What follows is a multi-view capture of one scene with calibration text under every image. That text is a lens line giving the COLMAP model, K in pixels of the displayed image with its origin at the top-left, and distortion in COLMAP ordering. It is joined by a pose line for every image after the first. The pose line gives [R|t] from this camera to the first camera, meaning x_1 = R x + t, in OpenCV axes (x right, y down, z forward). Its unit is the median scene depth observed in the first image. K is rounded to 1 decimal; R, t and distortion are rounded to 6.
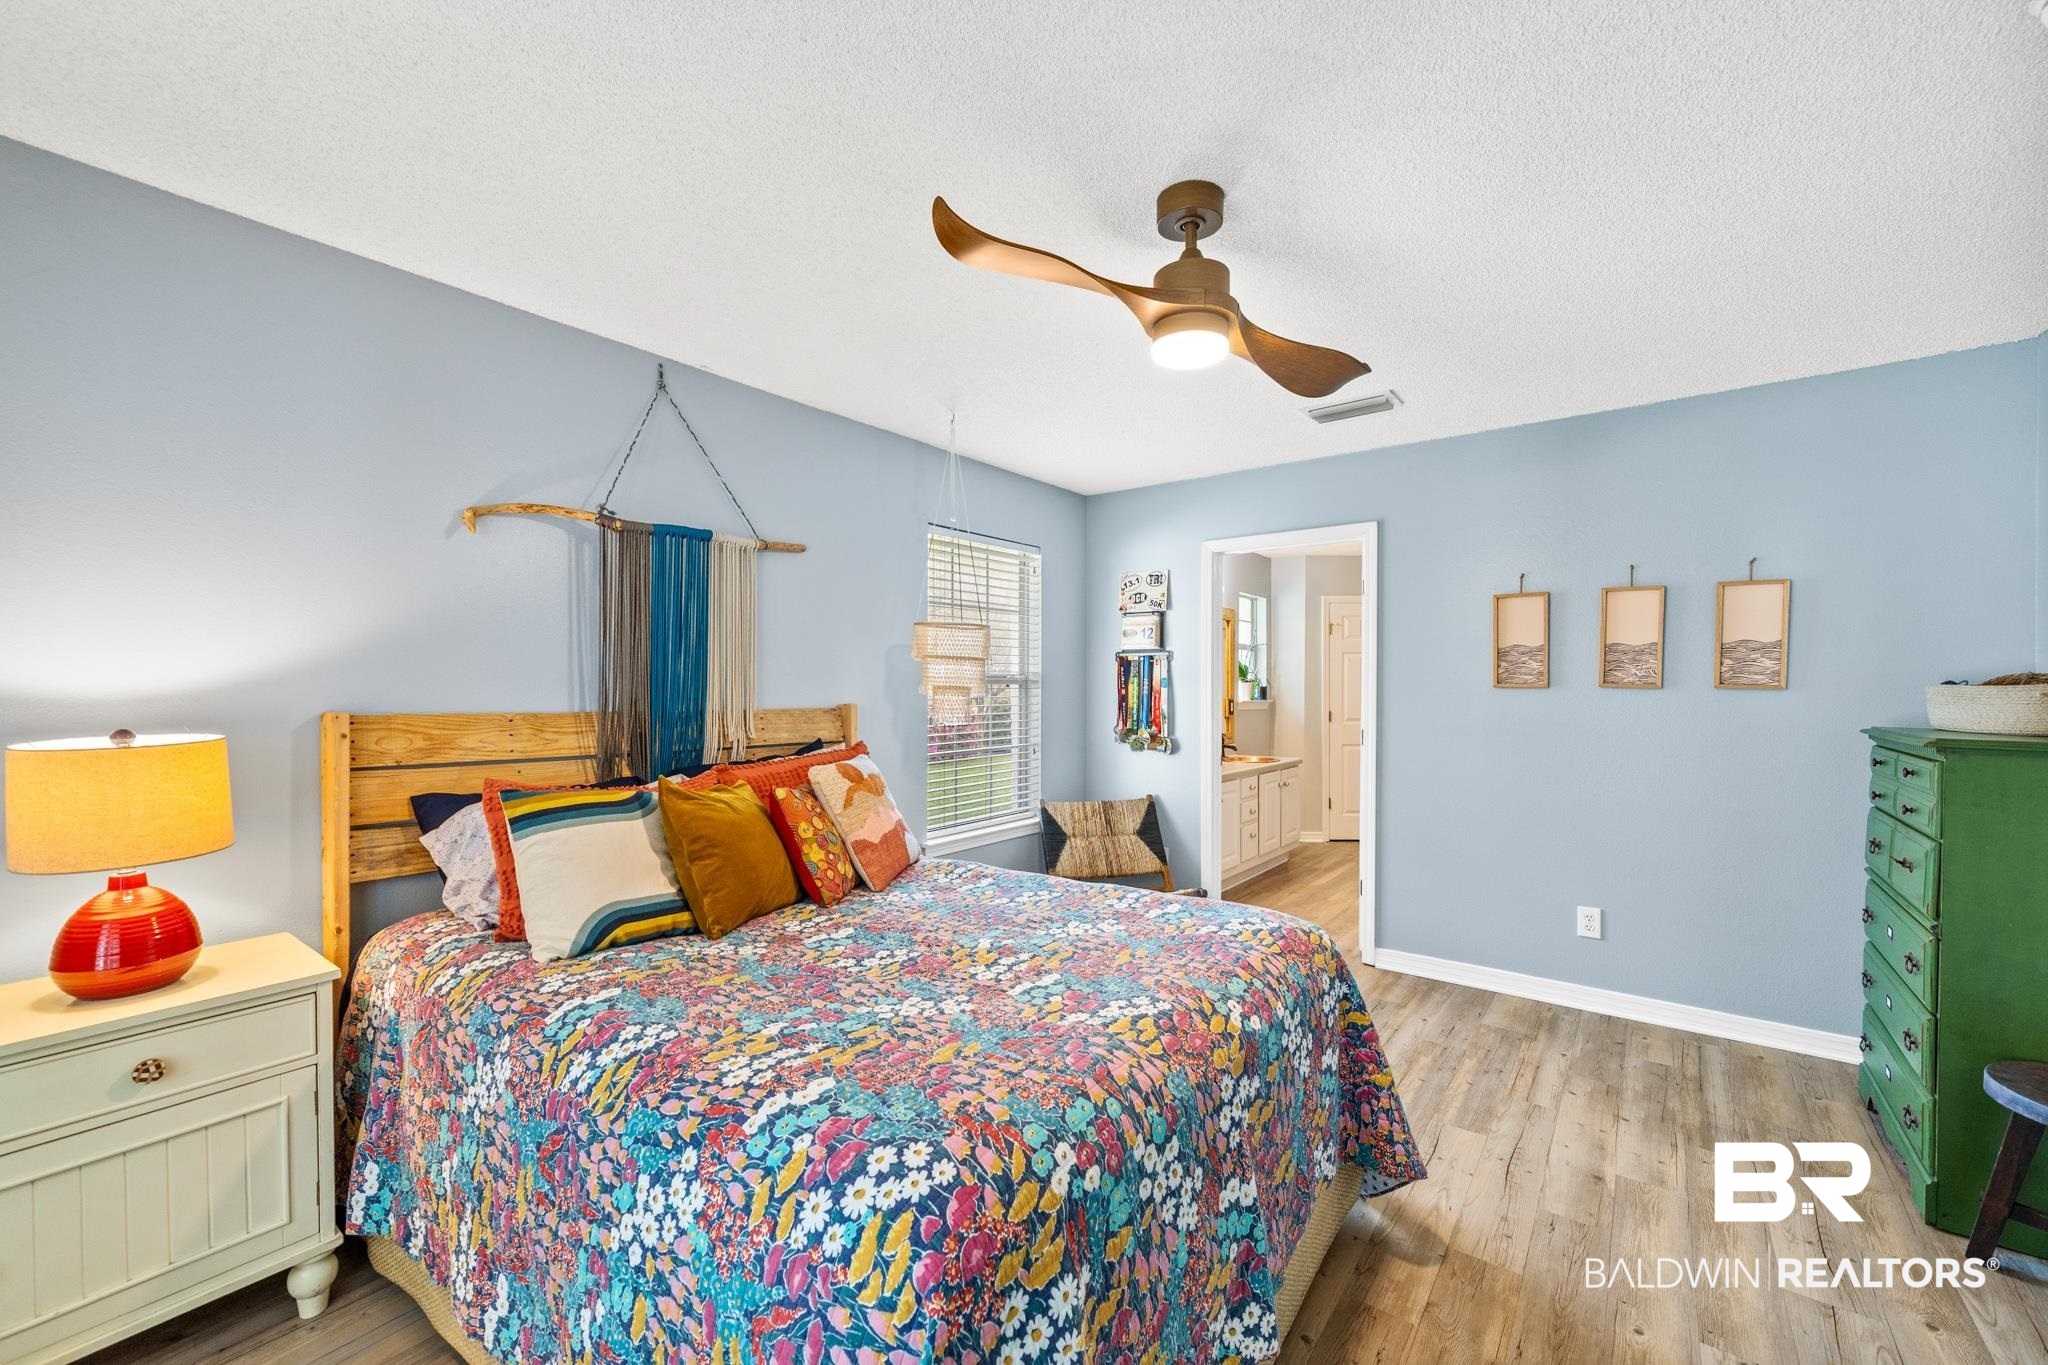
lens RADIAL K [[824.3, 0, 1014.5], [0, 824.3, 694.2], [0, 0, 1]] dist [-0.000307, -0.000038]
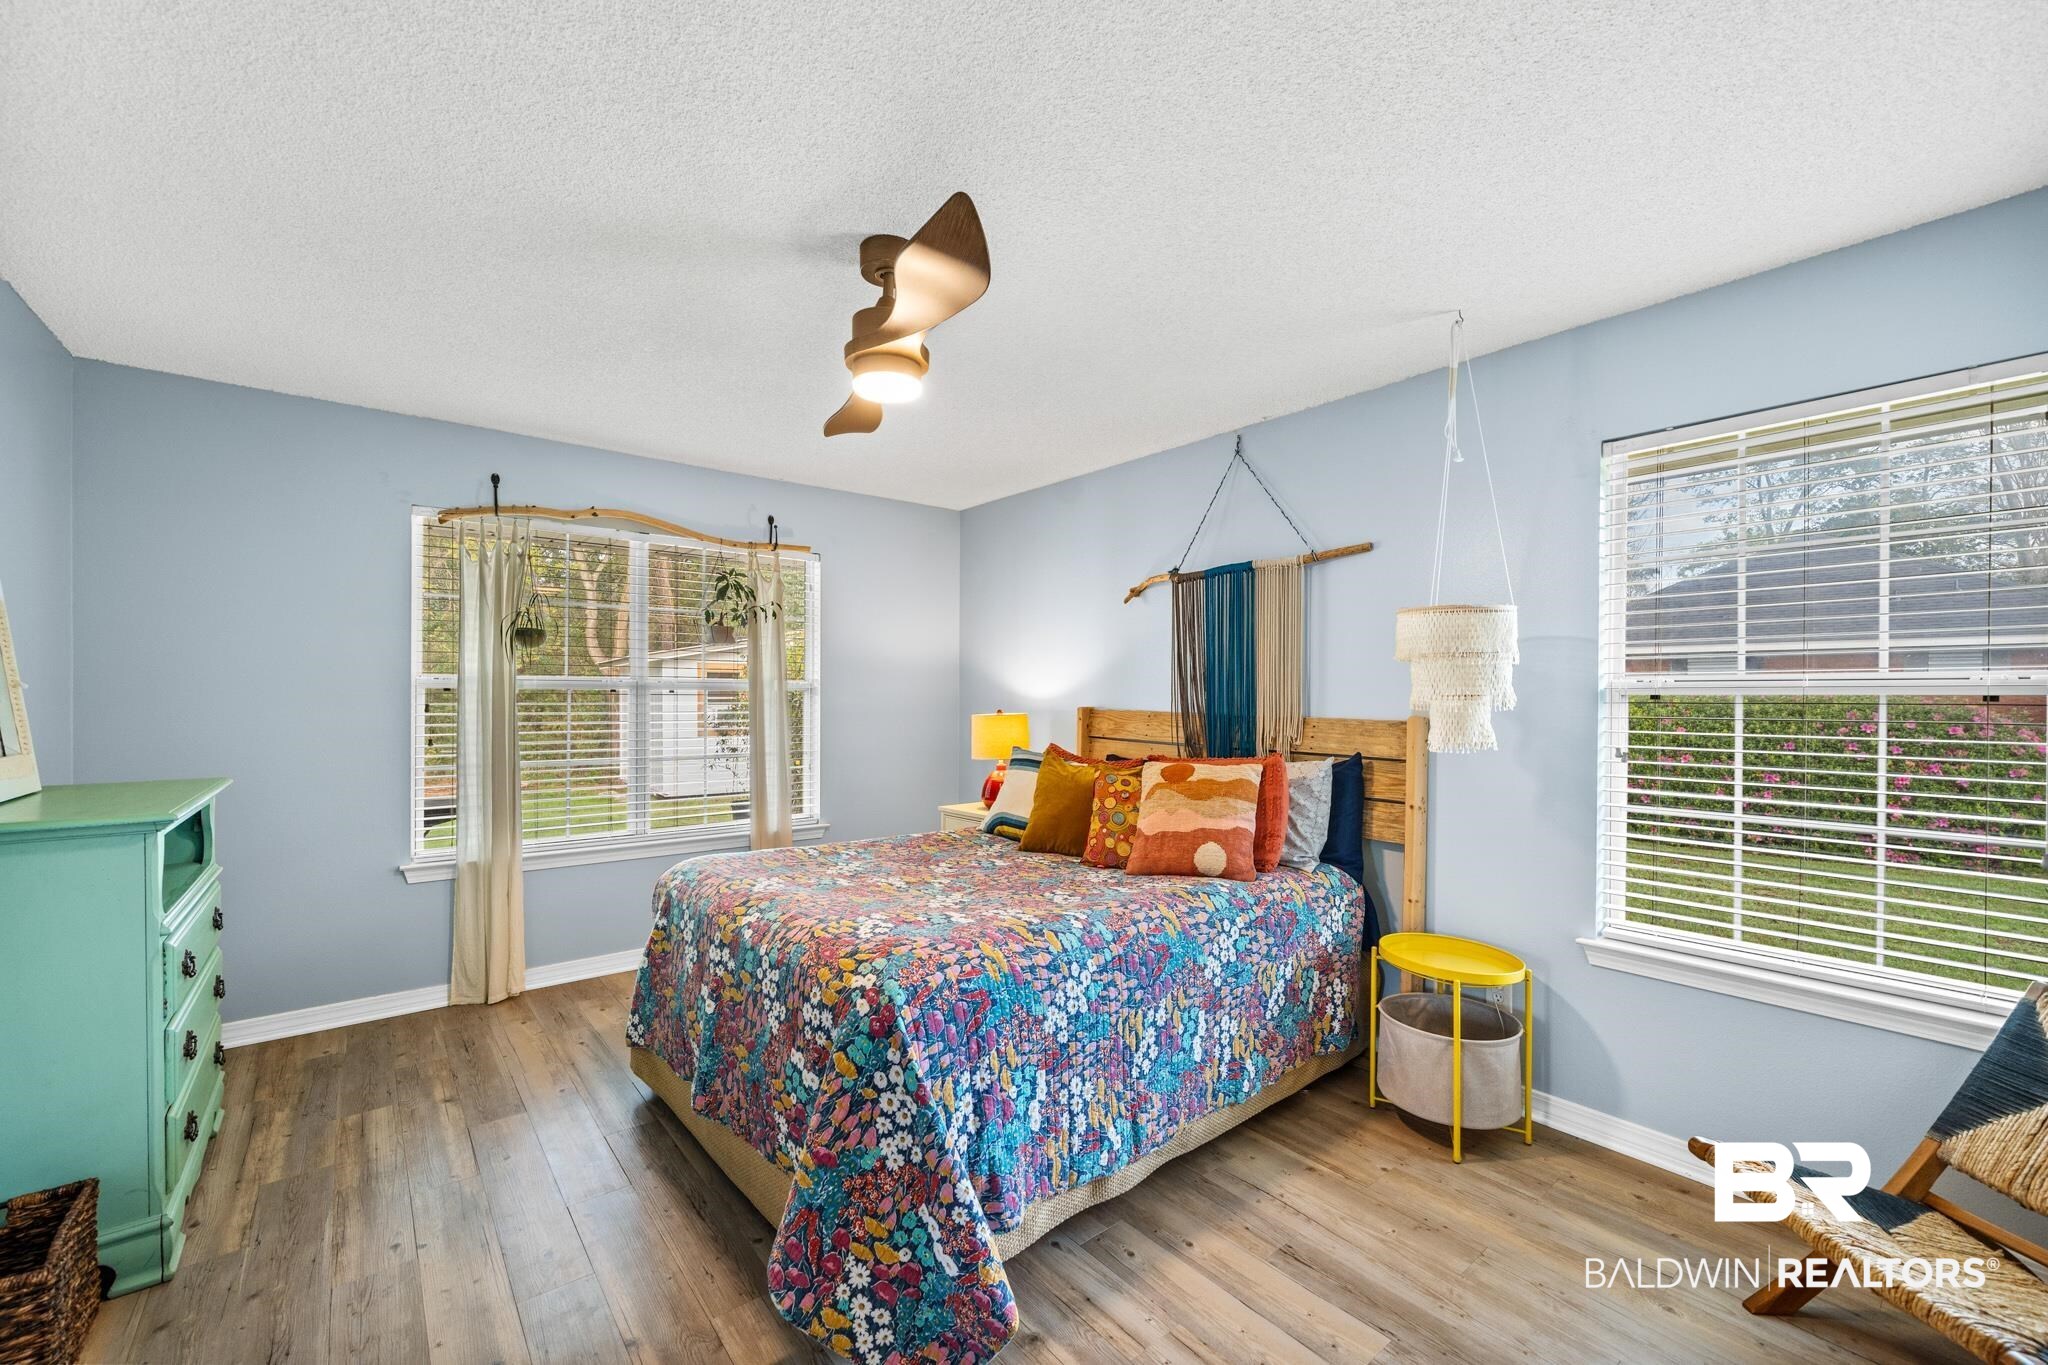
lens RADIAL K [[824.3, 0, 1014.5], [0, 824.3, 694.2], [0, 0, 1]] dist [-0.000307, -0.000038]
pose [[-0.240603, 0.003520, -0.970617, 0.852858], [-0.011970, 0.999907, 0.006594, -0.014967], [0.970550, 0.013204, -0.240539, 0.976456]]
